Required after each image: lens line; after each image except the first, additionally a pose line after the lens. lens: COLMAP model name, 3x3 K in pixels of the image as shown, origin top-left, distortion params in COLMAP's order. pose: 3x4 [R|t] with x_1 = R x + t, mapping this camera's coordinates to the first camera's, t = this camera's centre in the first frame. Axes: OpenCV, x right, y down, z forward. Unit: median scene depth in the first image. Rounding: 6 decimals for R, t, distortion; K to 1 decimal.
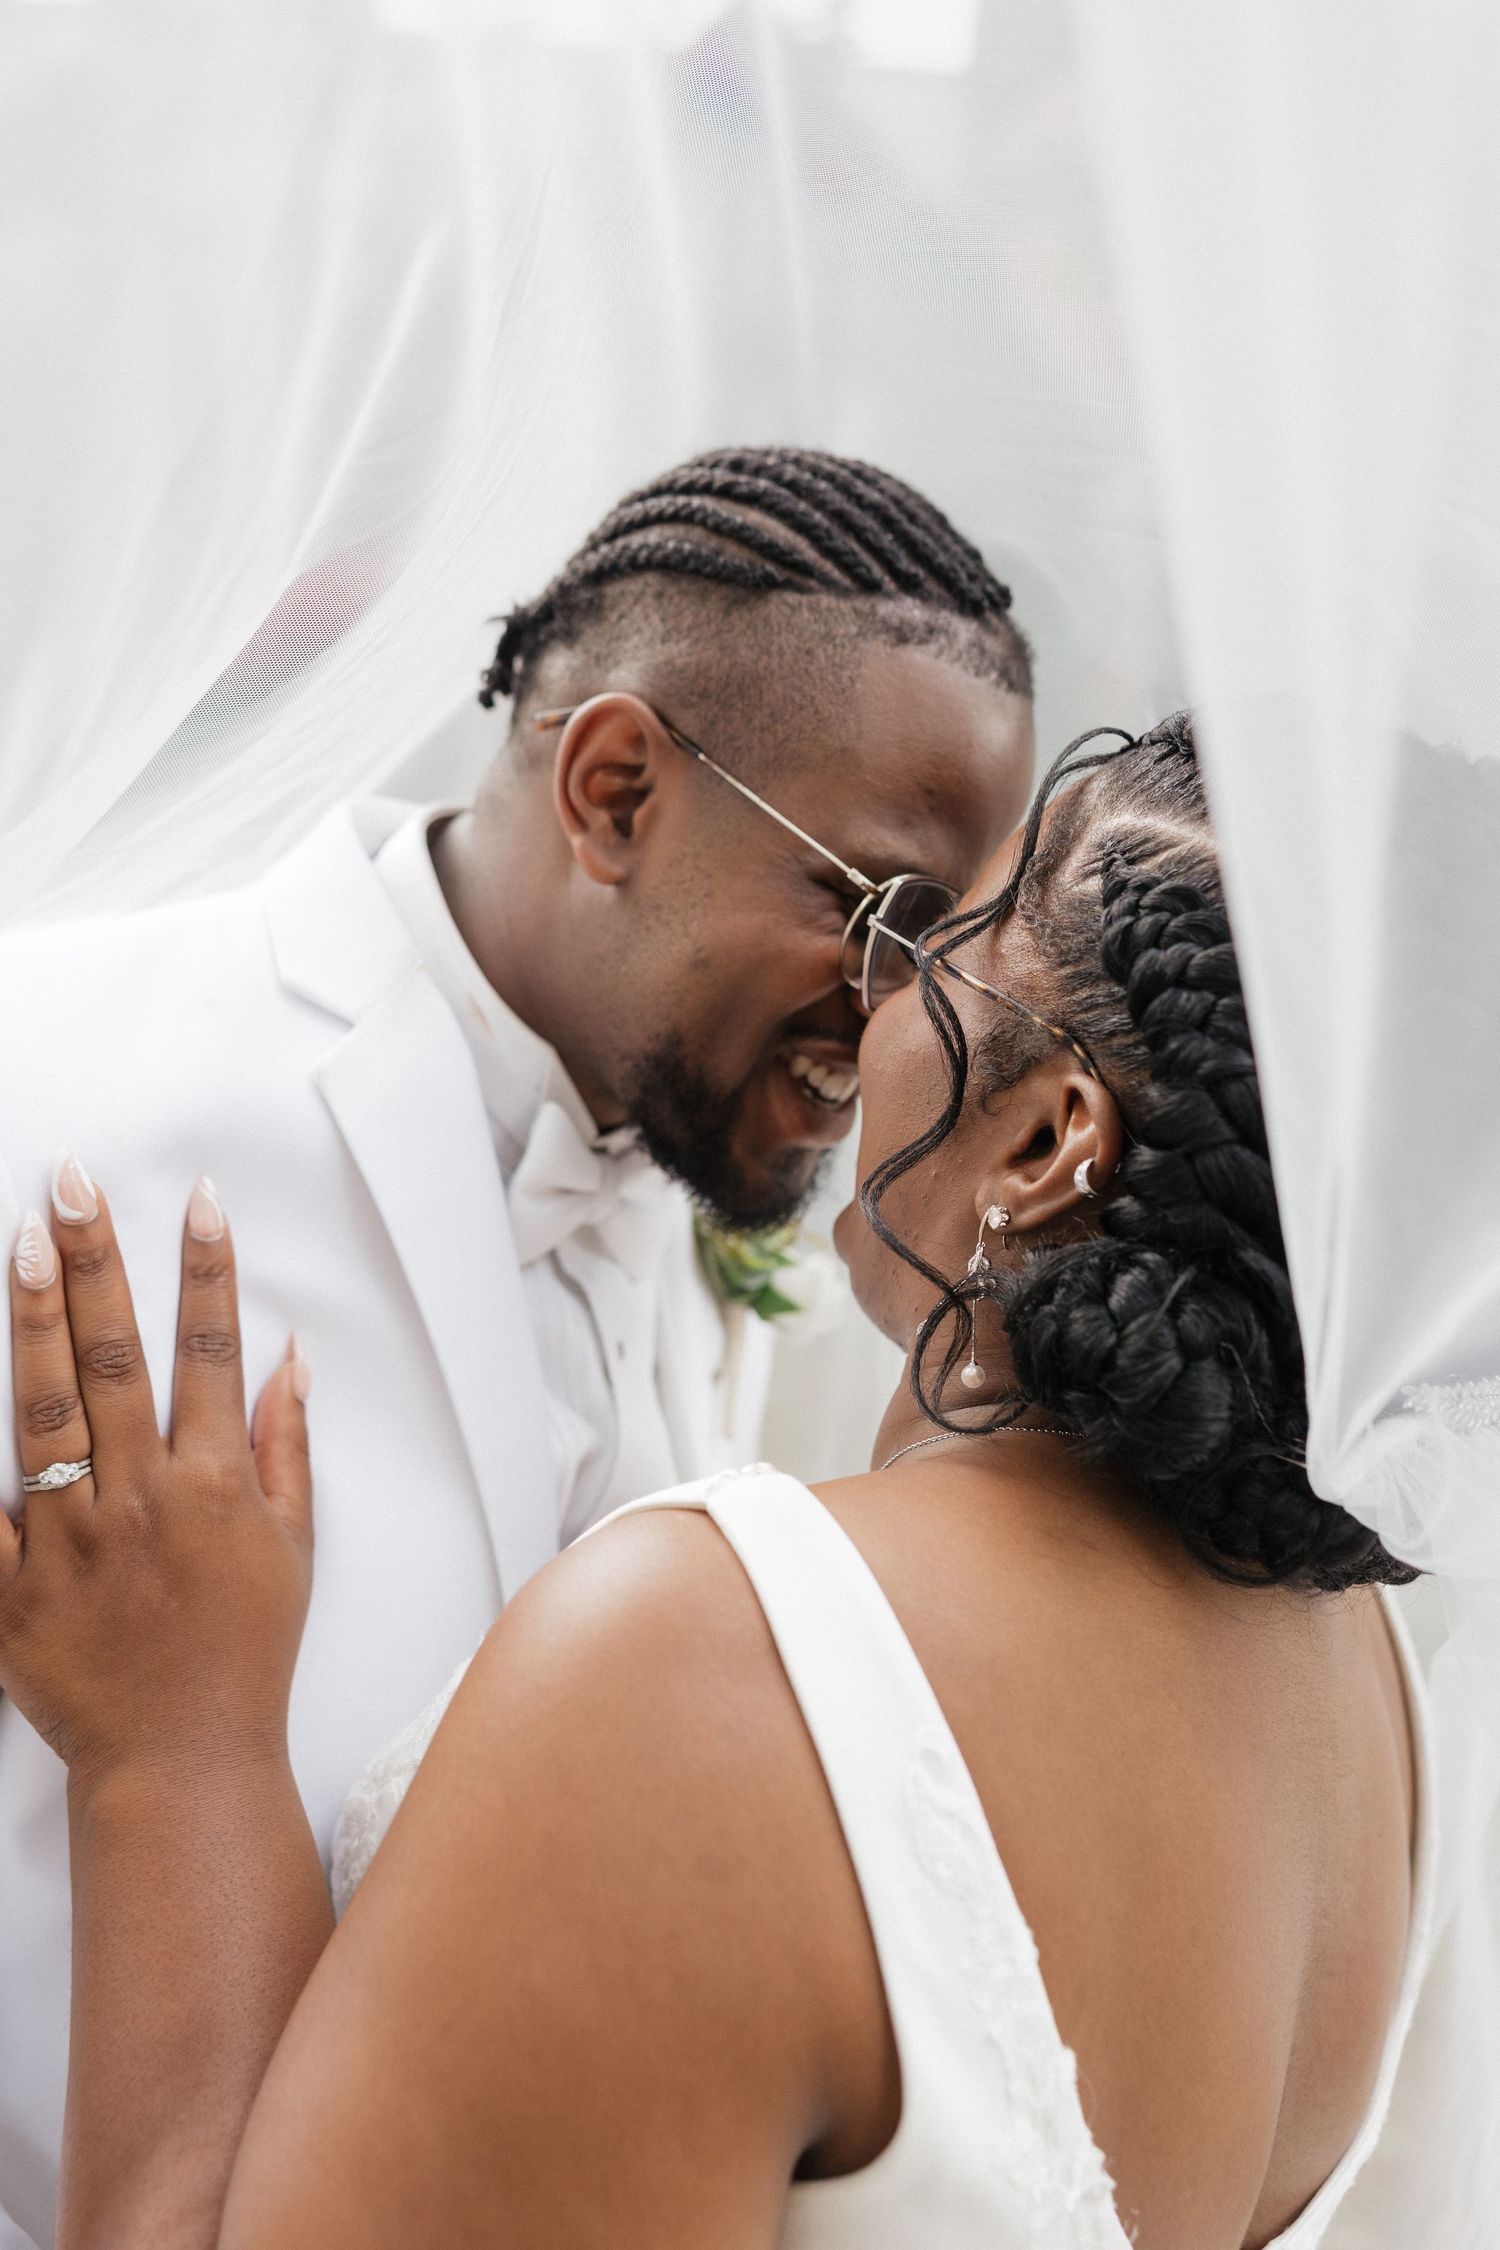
lens RADIAL K [[2094.2, 0, 750.0], [0, 2094.2, 1125.0], [0, 0, 1]] dist [-0.003109, 0.003983]
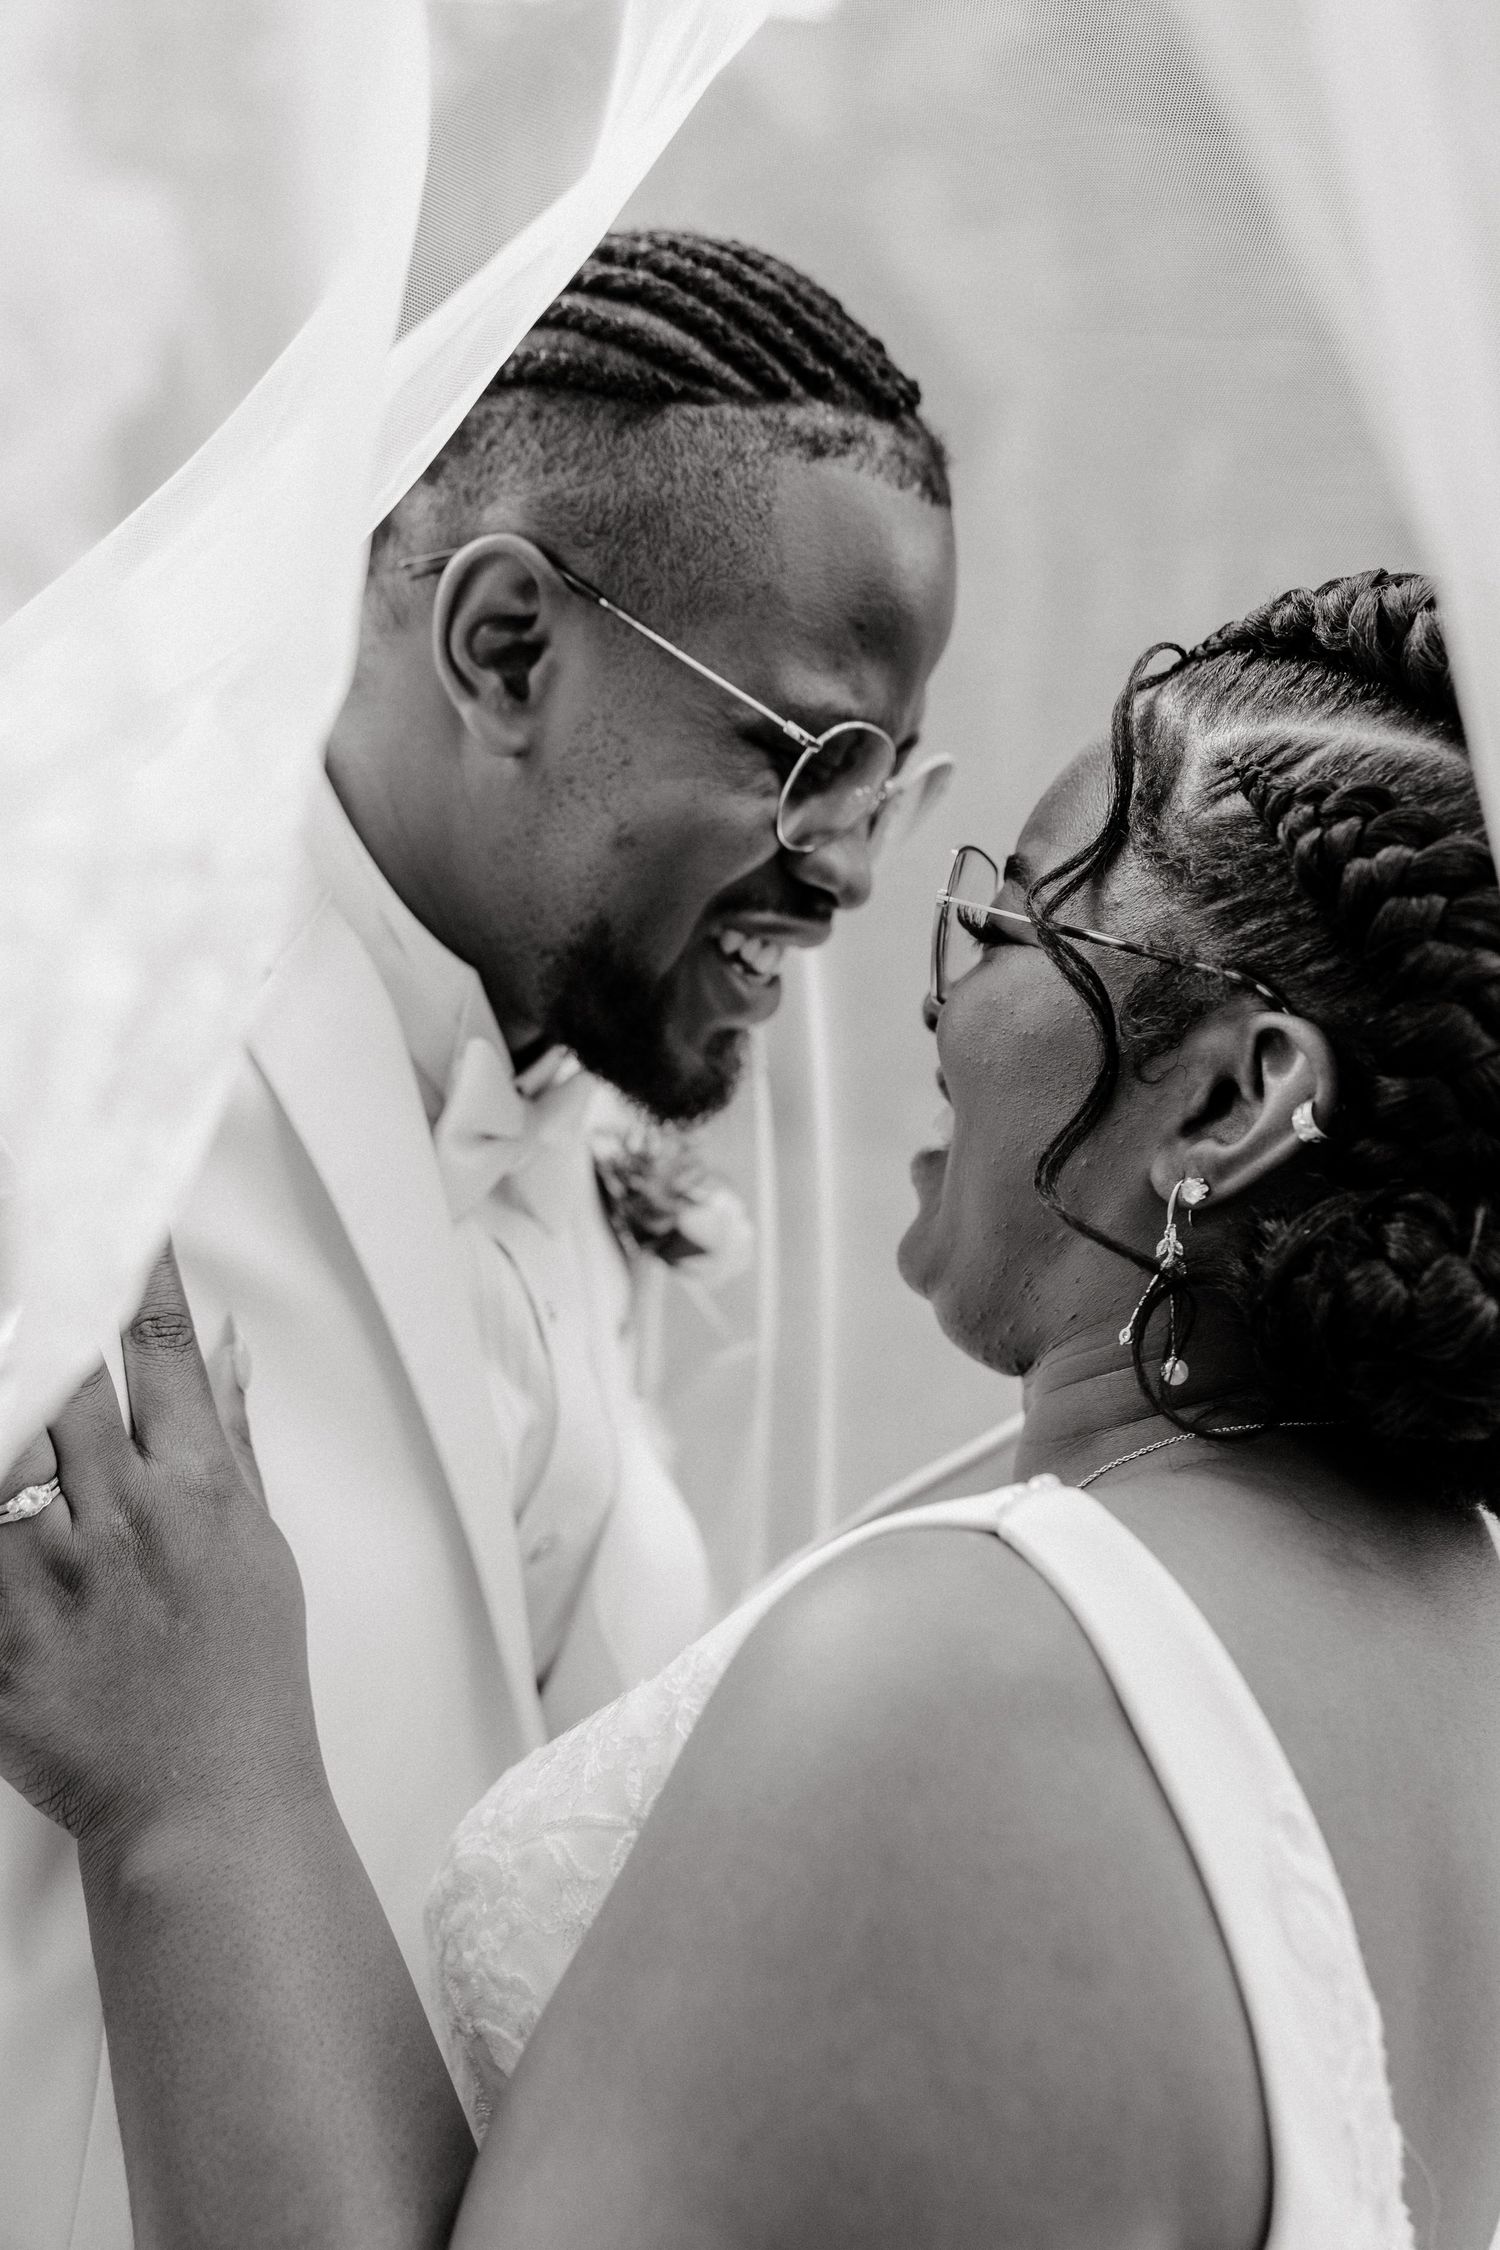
lens RADIAL K [[2094.2, 0, 750.0], [0, 2094.2, 1125.0], [0, 0, 1]] dist [-0.003109, 0.003983]
pose [[0.988897, -0.095066, 0.114211, -0.082866], [0.082245, 0.990280, 0.112165, -0.052690], [-0.123764, -0.101526, 0.987104, 0.105766]]
